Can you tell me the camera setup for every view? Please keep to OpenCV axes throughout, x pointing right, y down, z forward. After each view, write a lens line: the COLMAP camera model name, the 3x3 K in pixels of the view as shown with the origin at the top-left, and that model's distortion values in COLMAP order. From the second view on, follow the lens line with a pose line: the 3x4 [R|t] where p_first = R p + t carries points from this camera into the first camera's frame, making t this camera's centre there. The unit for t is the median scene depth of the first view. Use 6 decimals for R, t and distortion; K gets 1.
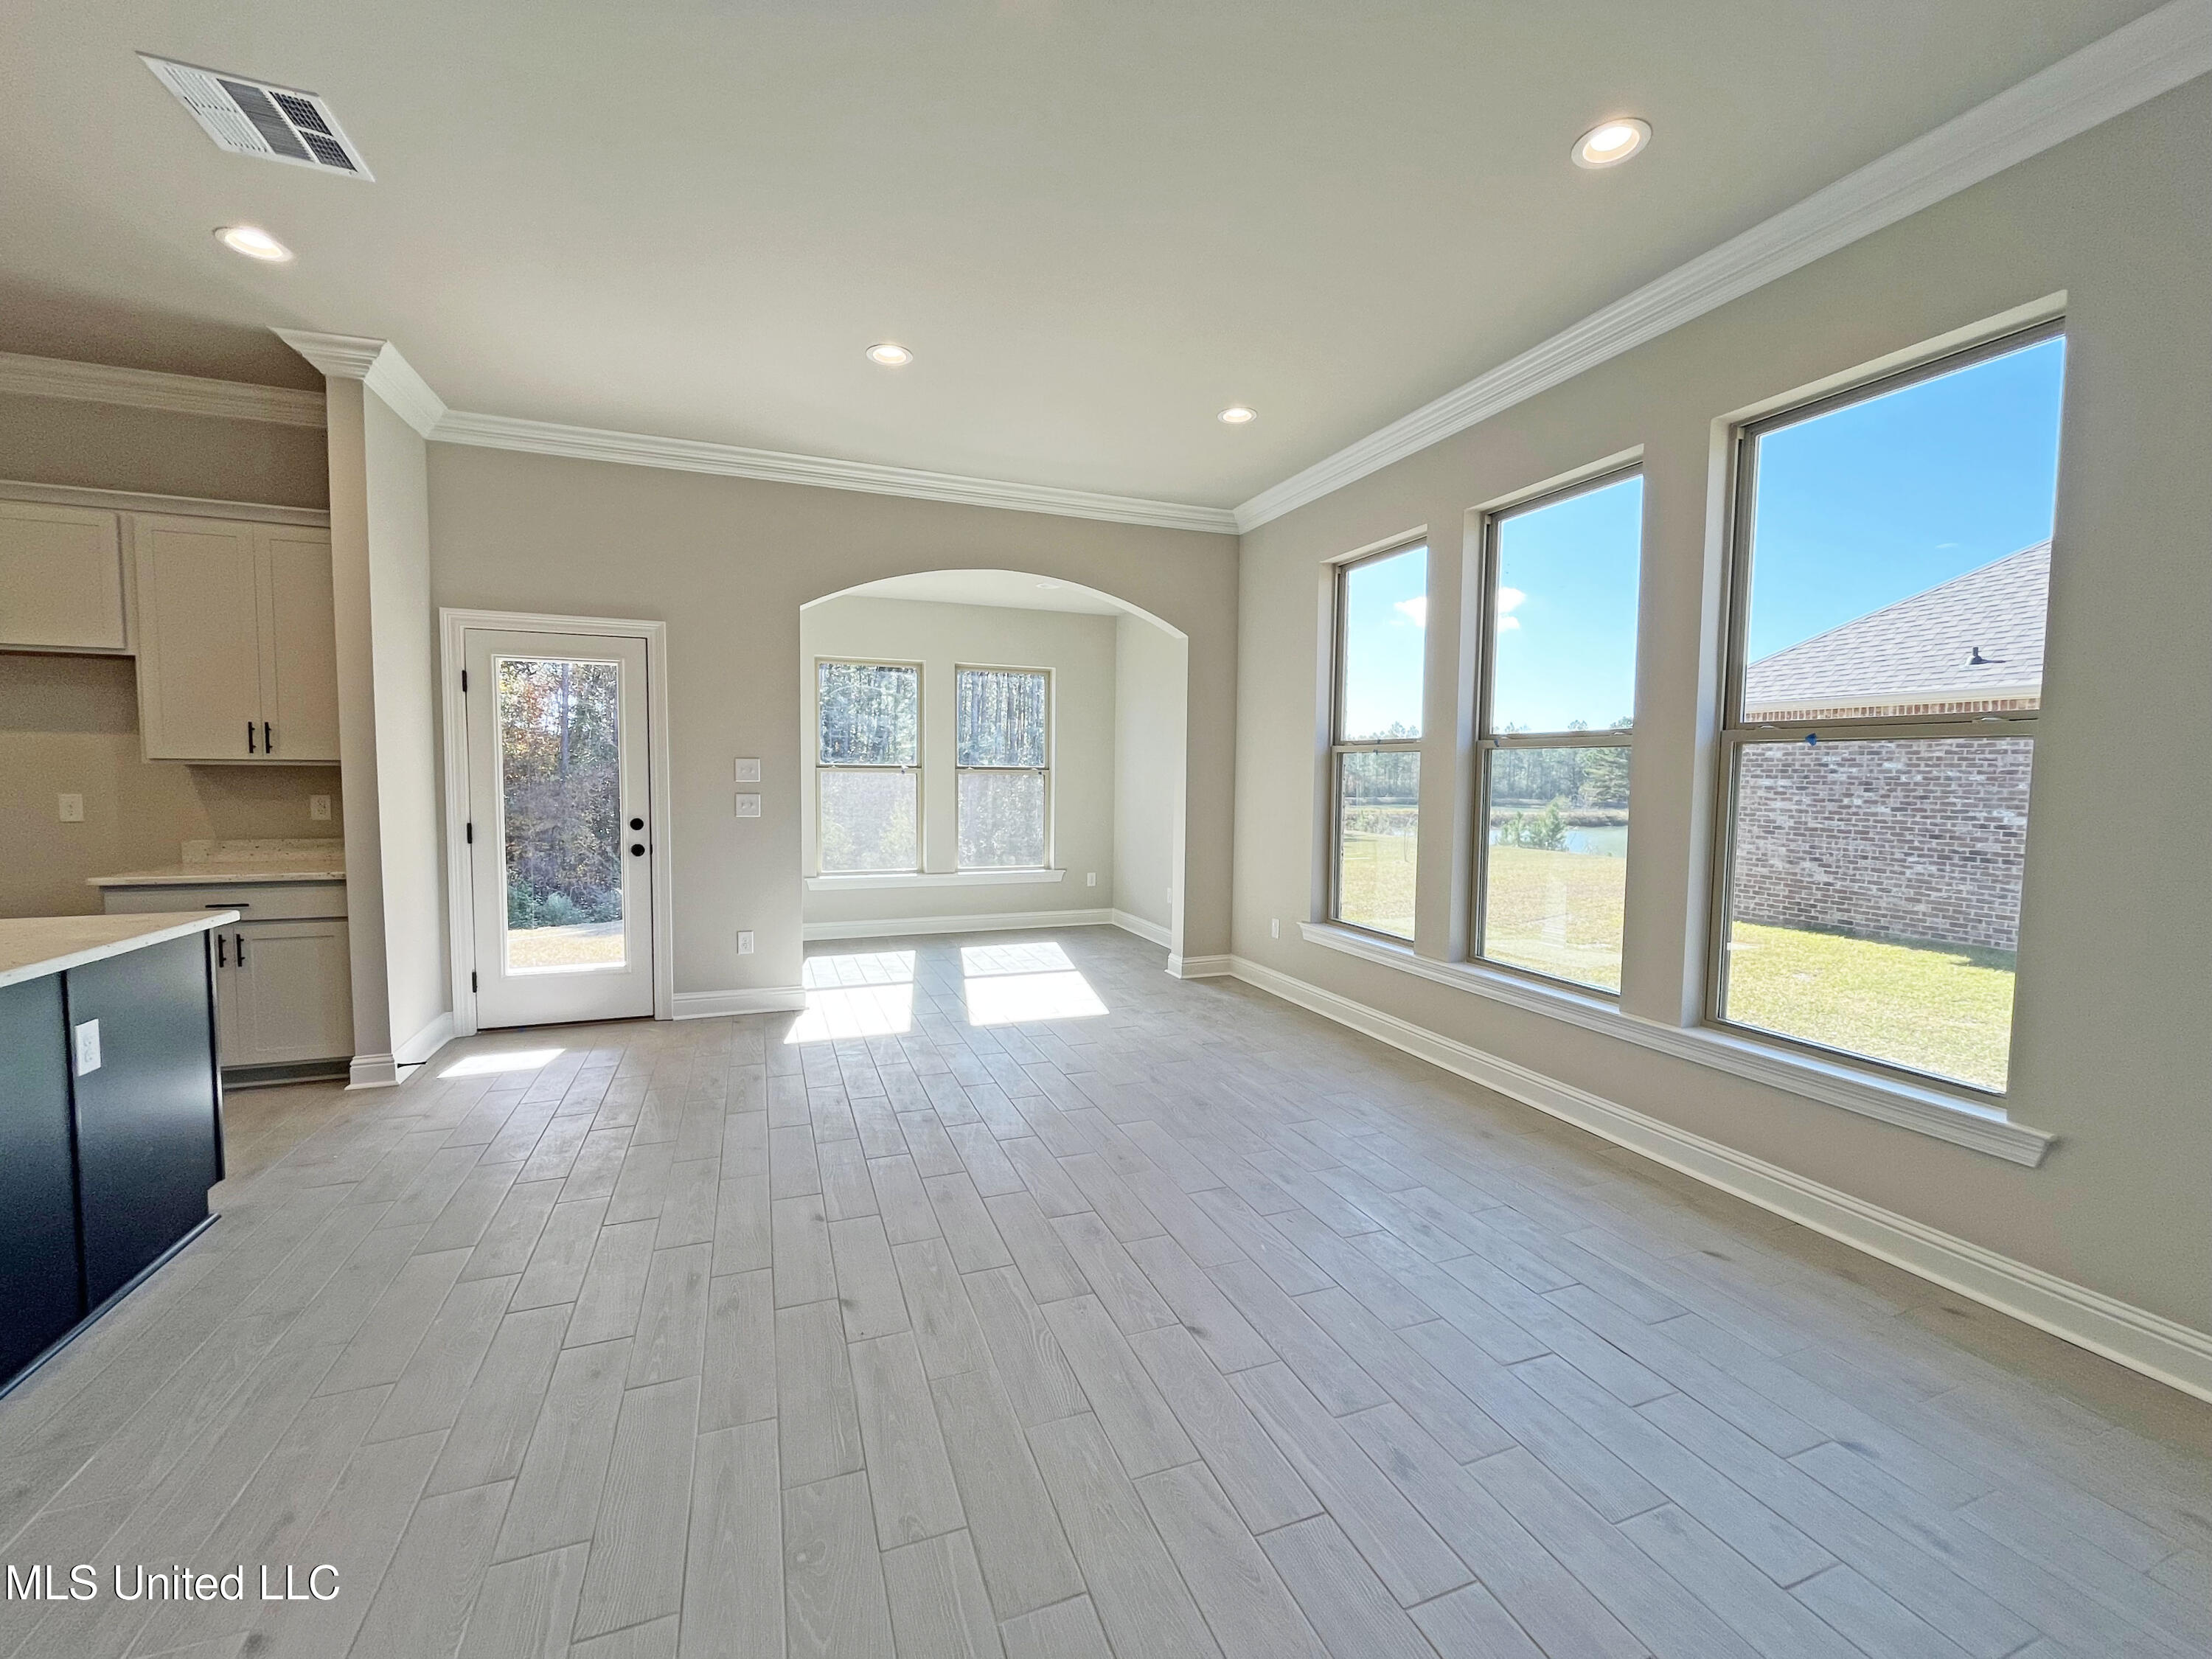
lens RADIAL K [[887.8, 0, 1103.9], [0, 887.8, 824.7], [0, 0, 1]] dist [-0.002605, -0.000674]
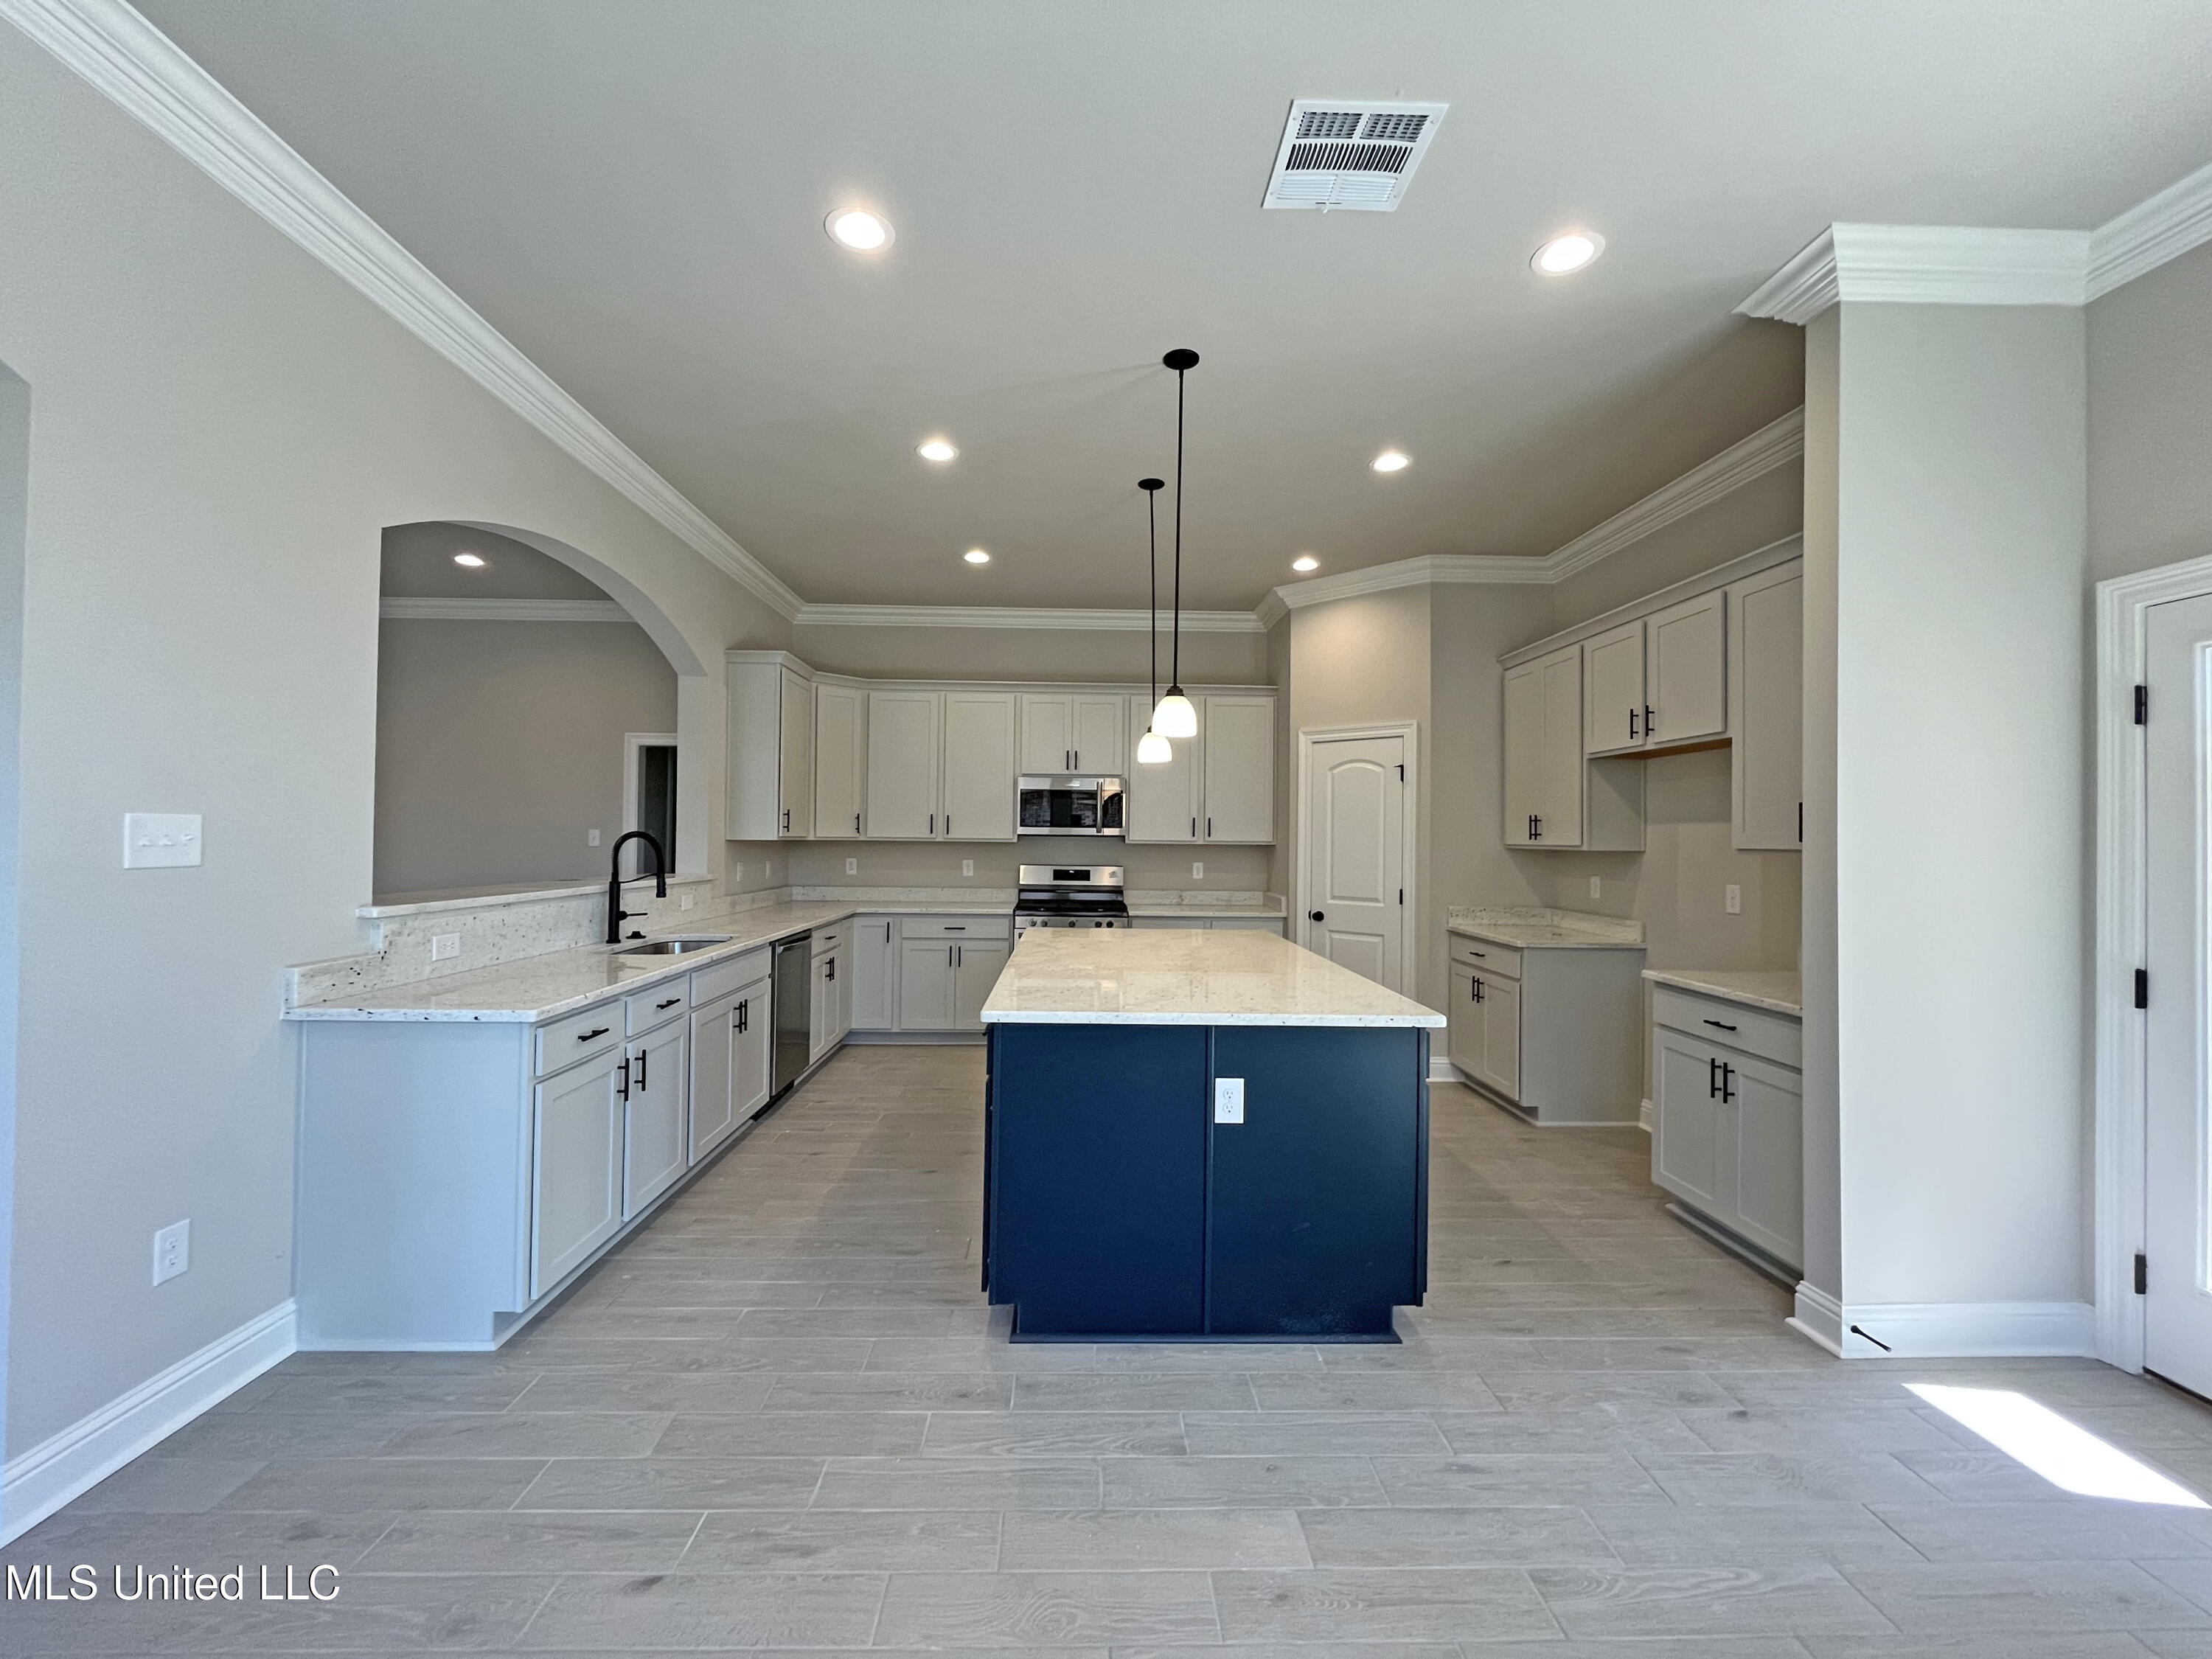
lens RADIAL K [[887.8, 0, 1097.2], [0, 887.8, 827.4], [0, 0, 1]] dist [-0.002605, -0.000674]
pose [[-0.341134, -0.024366, -0.939699, -0.004649], [-0.070891, 0.997484, -0.000129, -0.050458], [0.937338, 0.066572, -0.342003, 0.698578]]
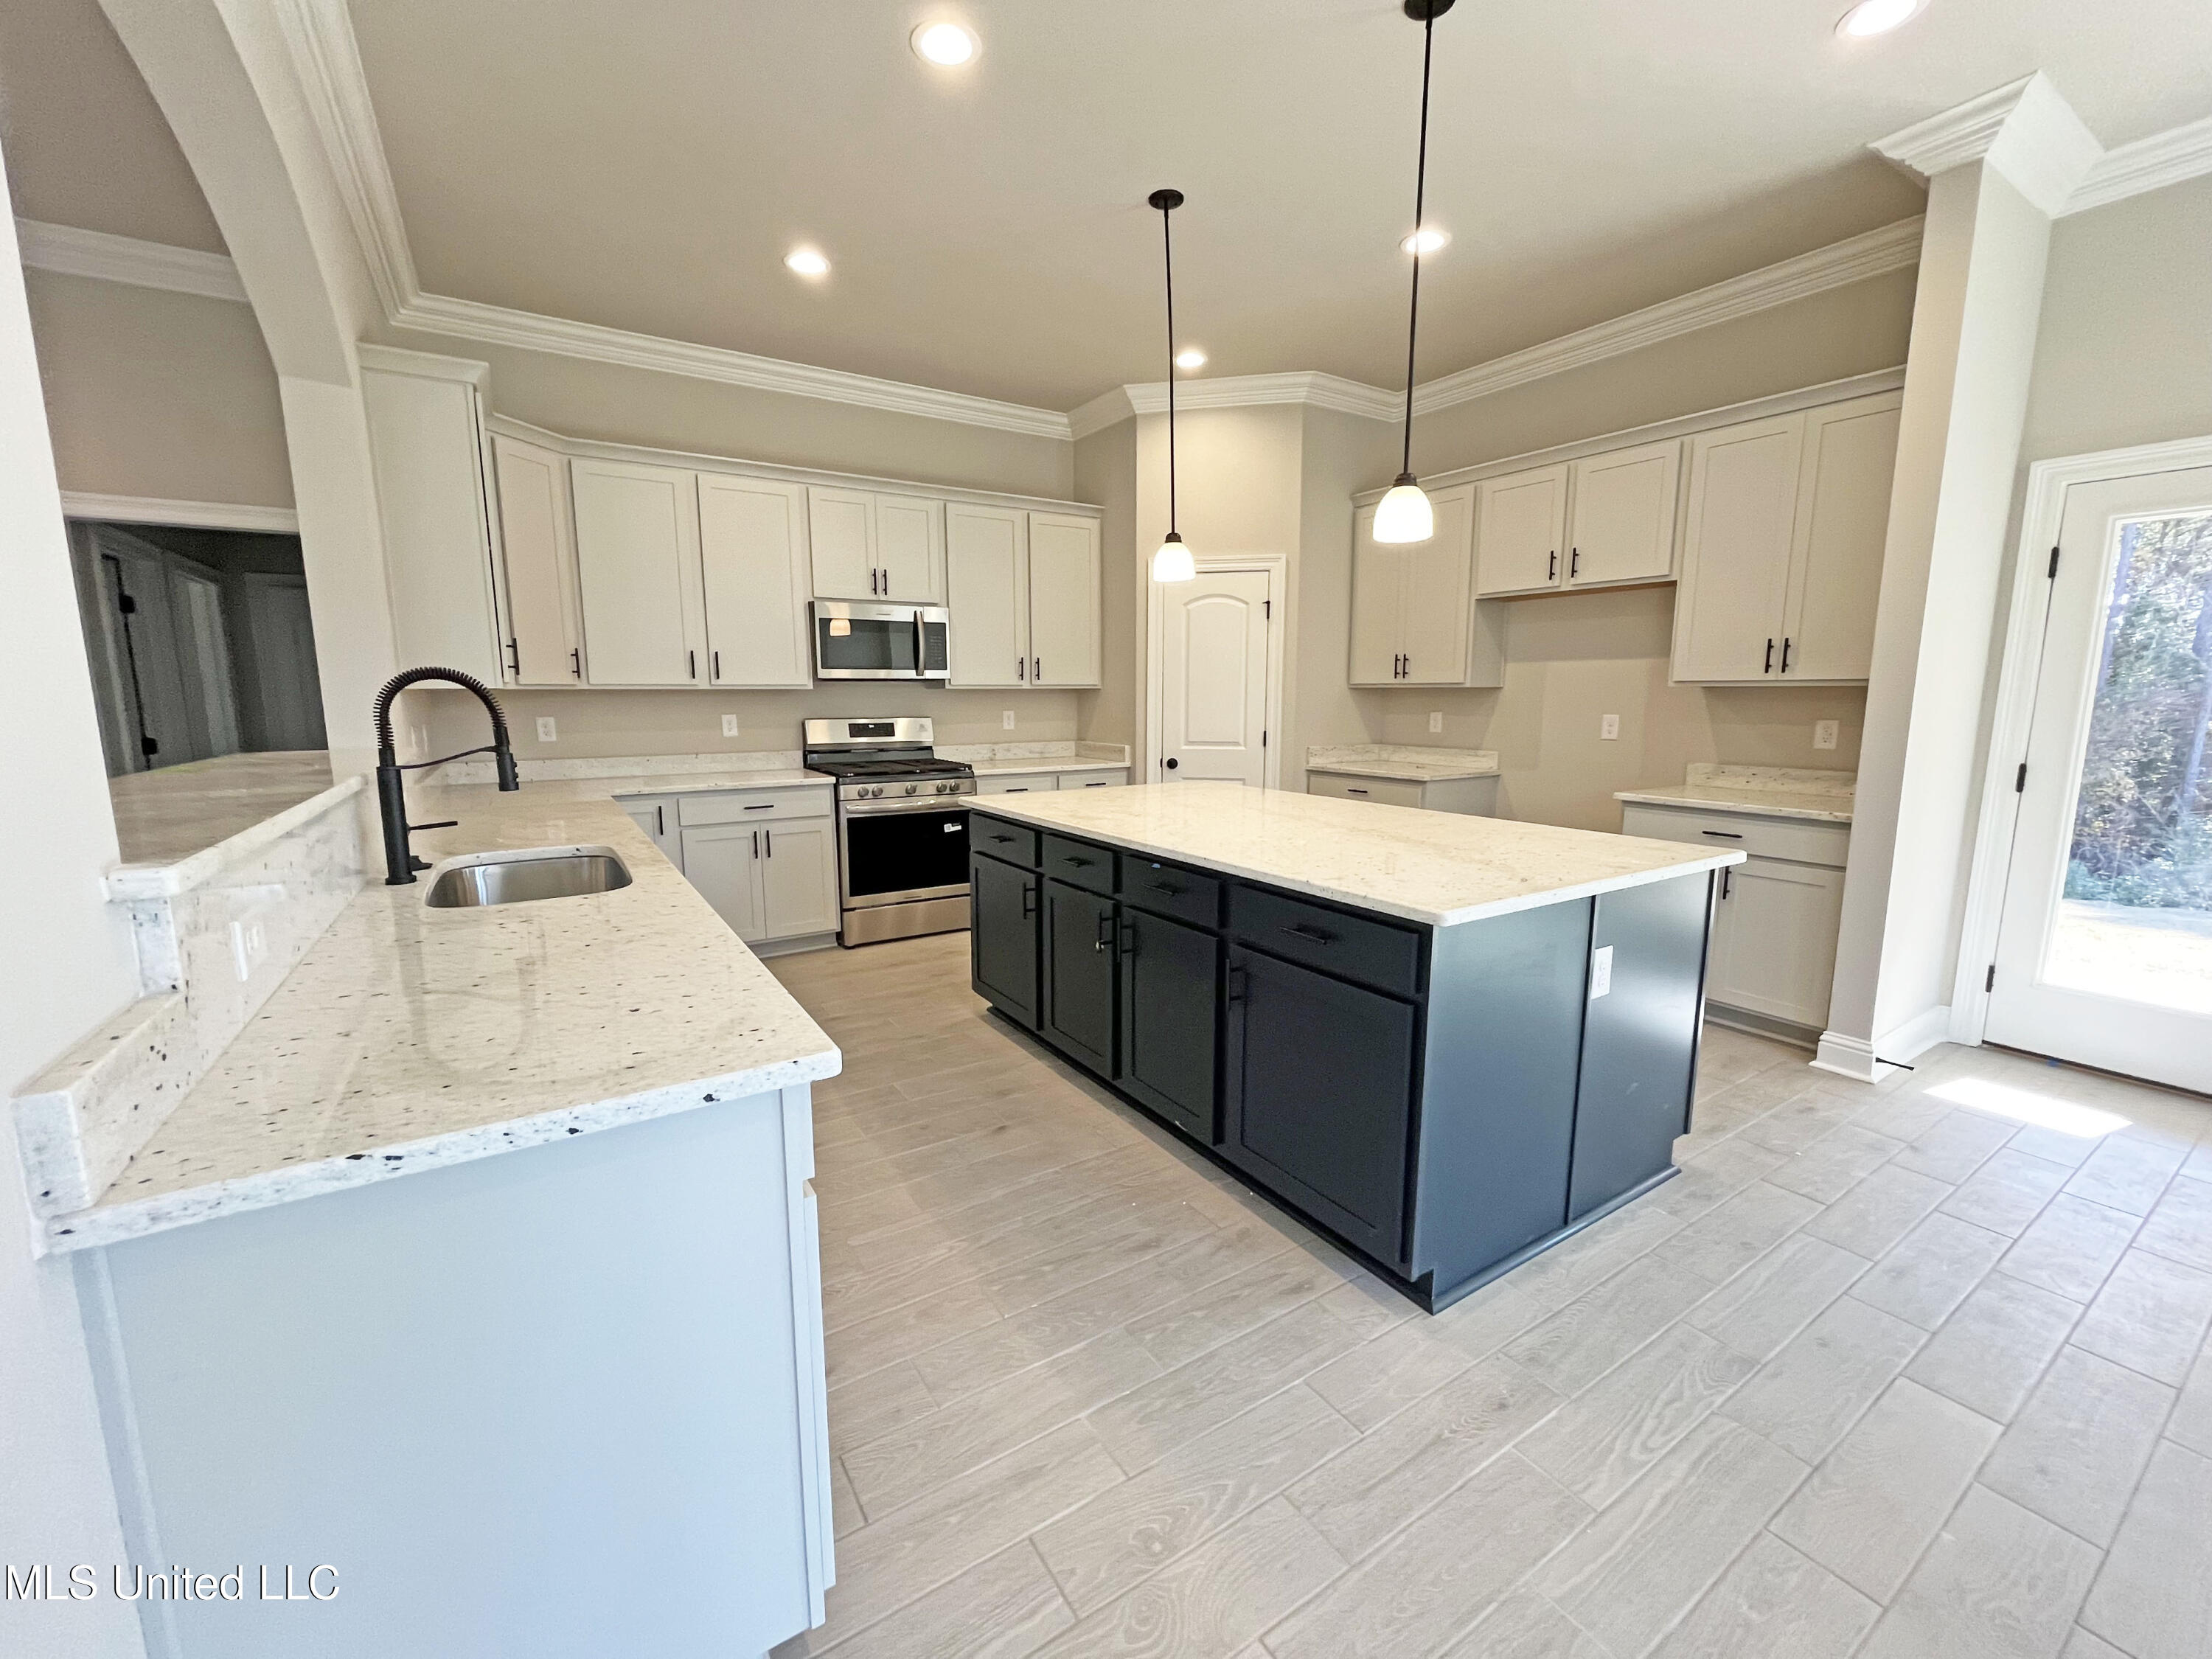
lens RADIAL K [[887.8, 0, 1093.7], [0, 887.8, 825.8], [0, 0, 1]] dist [-0.002605, -0.000674]
pose [[0.190356, 0.137705, -0.972009, -0.181186], [-0.054369, 0.990073, 0.129616, -0.005002], [0.980209, 0.028174, 0.195953, 0.139250]]
